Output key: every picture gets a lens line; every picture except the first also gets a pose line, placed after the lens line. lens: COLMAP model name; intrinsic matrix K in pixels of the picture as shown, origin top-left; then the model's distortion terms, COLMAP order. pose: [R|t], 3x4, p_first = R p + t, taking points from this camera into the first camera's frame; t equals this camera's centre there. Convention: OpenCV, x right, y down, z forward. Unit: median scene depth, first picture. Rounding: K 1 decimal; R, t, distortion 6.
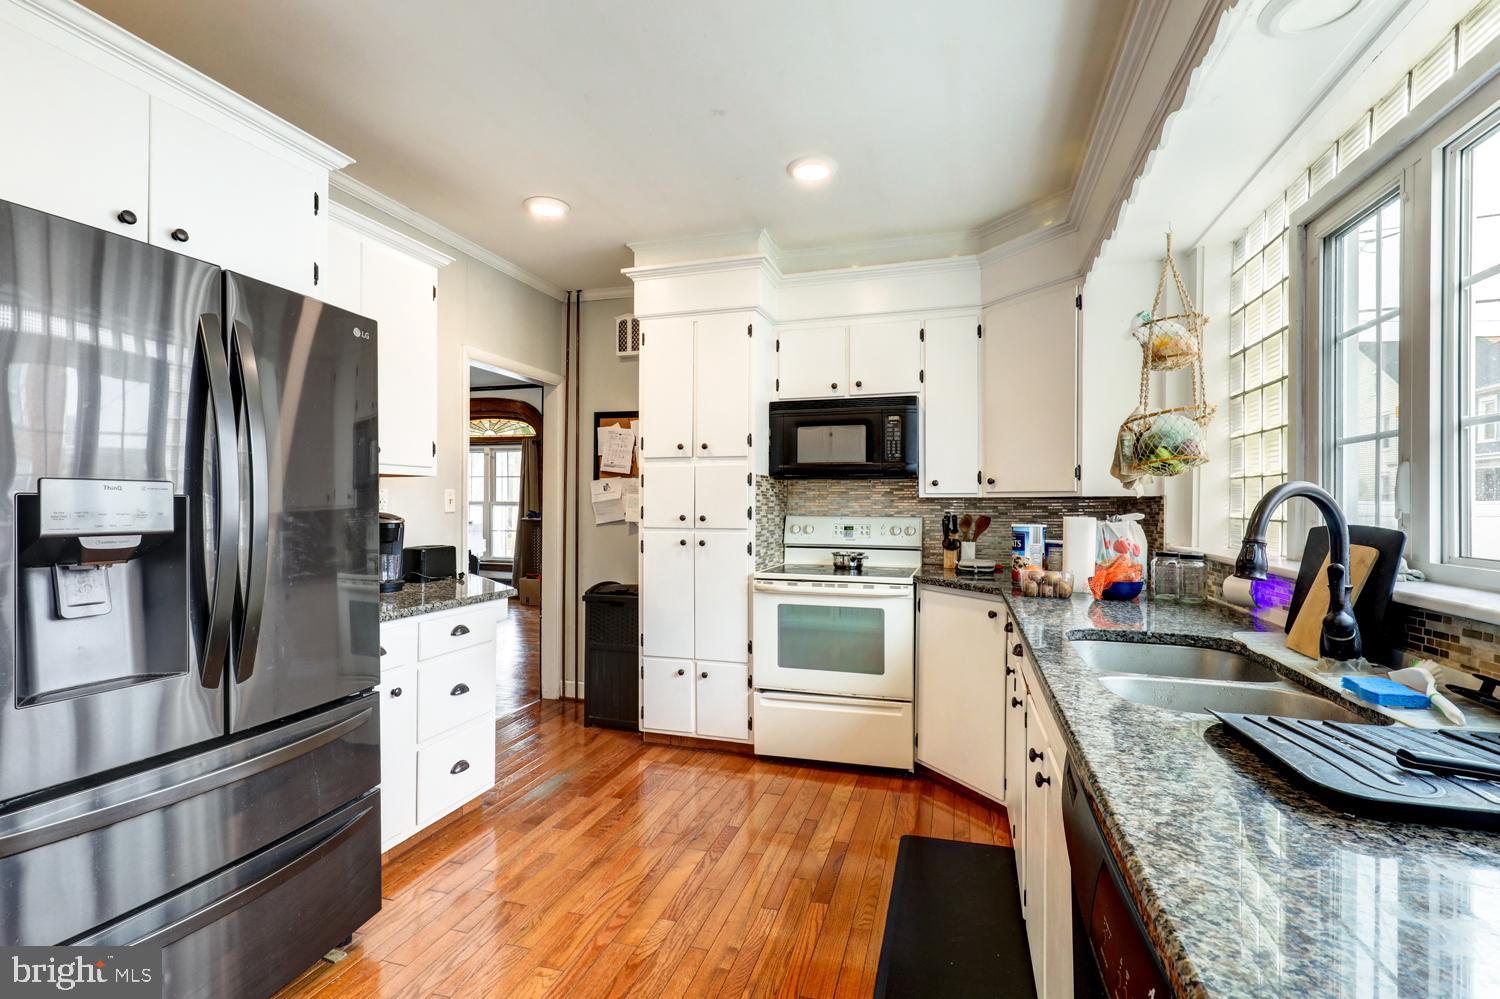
lens RADIAL K [[680.9, 0, 752.3], [0, 680.9, 503.0], [0, 0, 1]] dist [-0.000869, -0.000192]
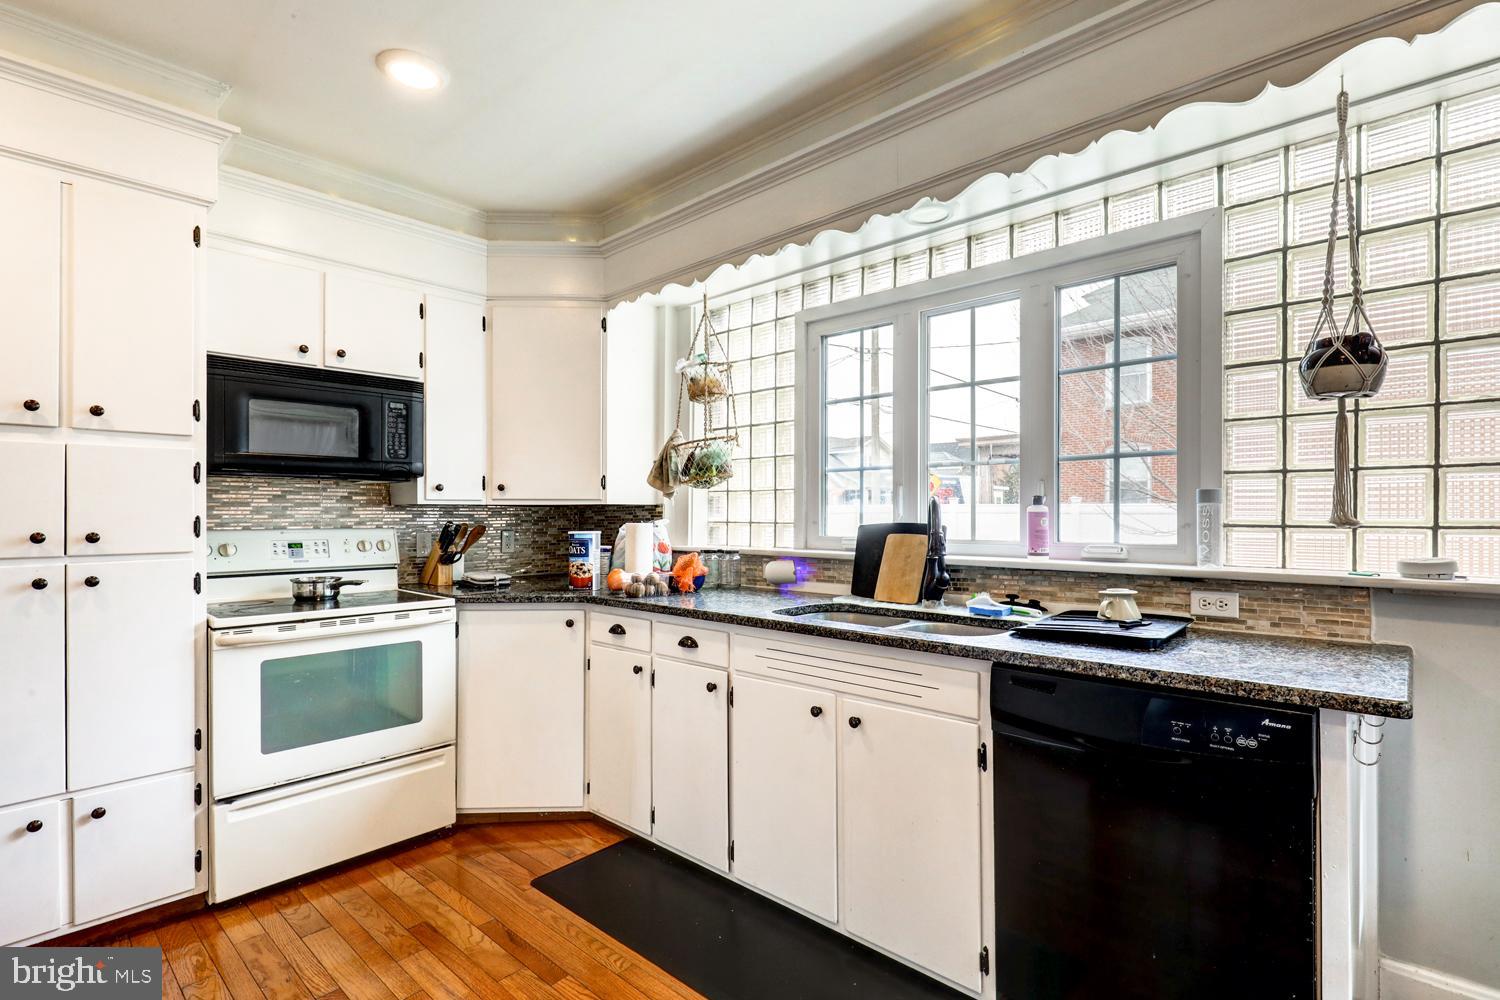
lens RADIAL K [[720.8, 0, 769.2], [0, 720.8, 514.2], [0, 0, 1]] dist [0.001695, 0.000535]
pose [[0.424146, -0.003397, 0.905588, -0.384510], [0.001814, 0.999994, 0.002901, 0.002555], [-0.905592, 0.000412, 0.424149, 0.240312]]
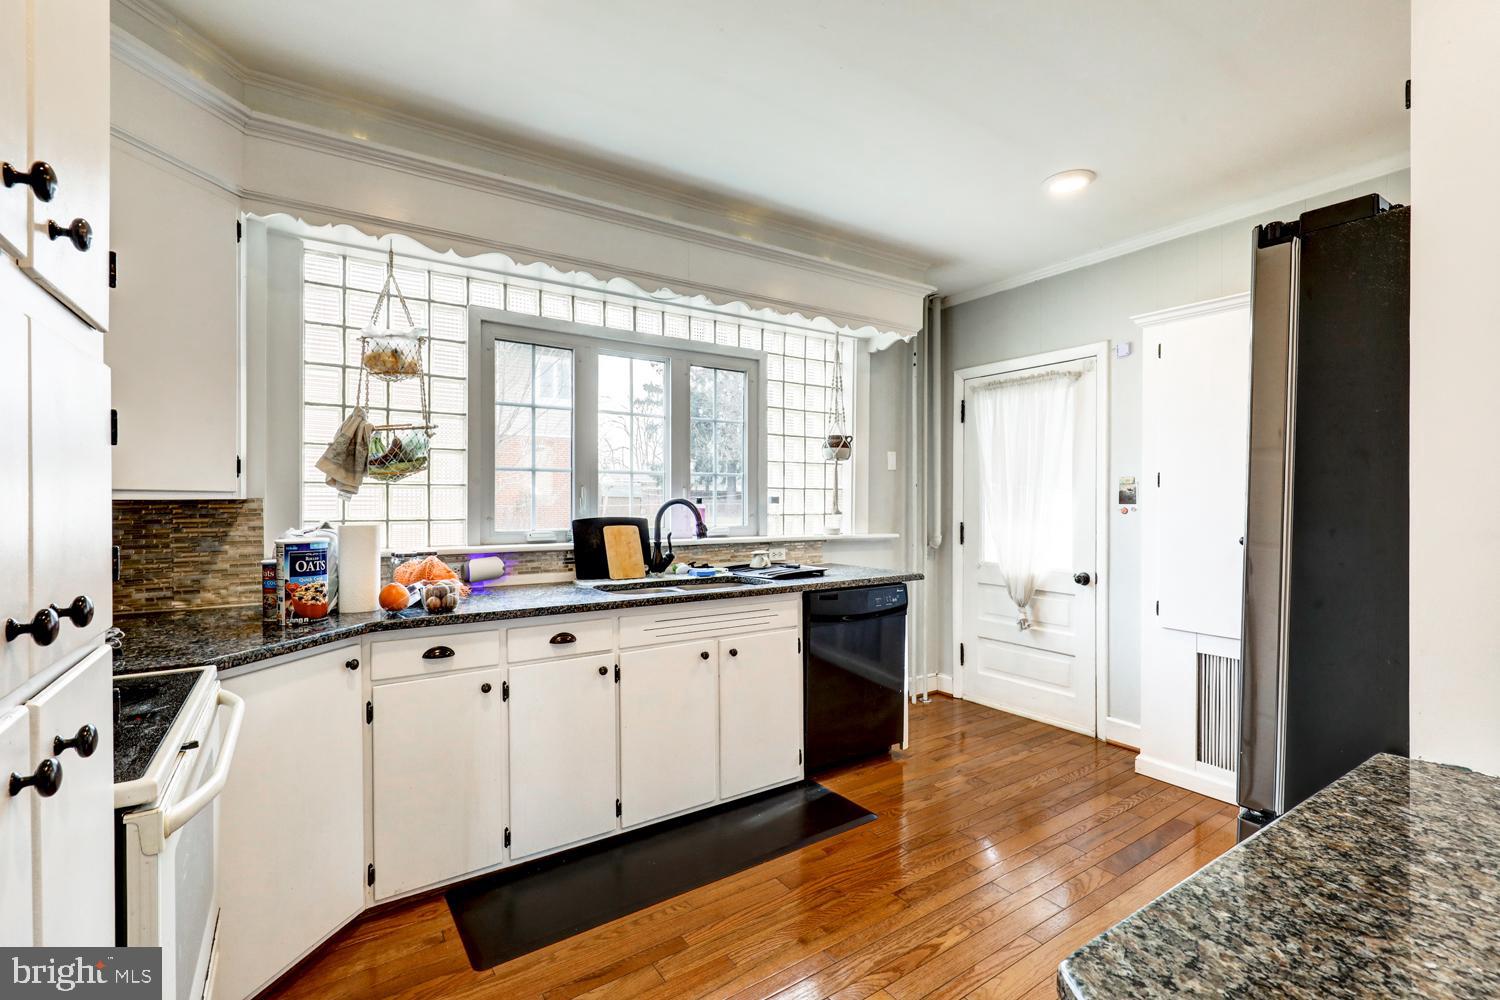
lens RADIAL K [[680.9, 0, 752.3], [0, 680.9, 503.5], [0, 0, 1]] dist [-0.000869, -0.000192]
pose [[-0.785506, -0.007317, 0.618810, -0.346147], [-0.004611, 0.999972, 0.005970, -0.010500], [-0.618836, 0.001836, -0.785518, 1.063544]]
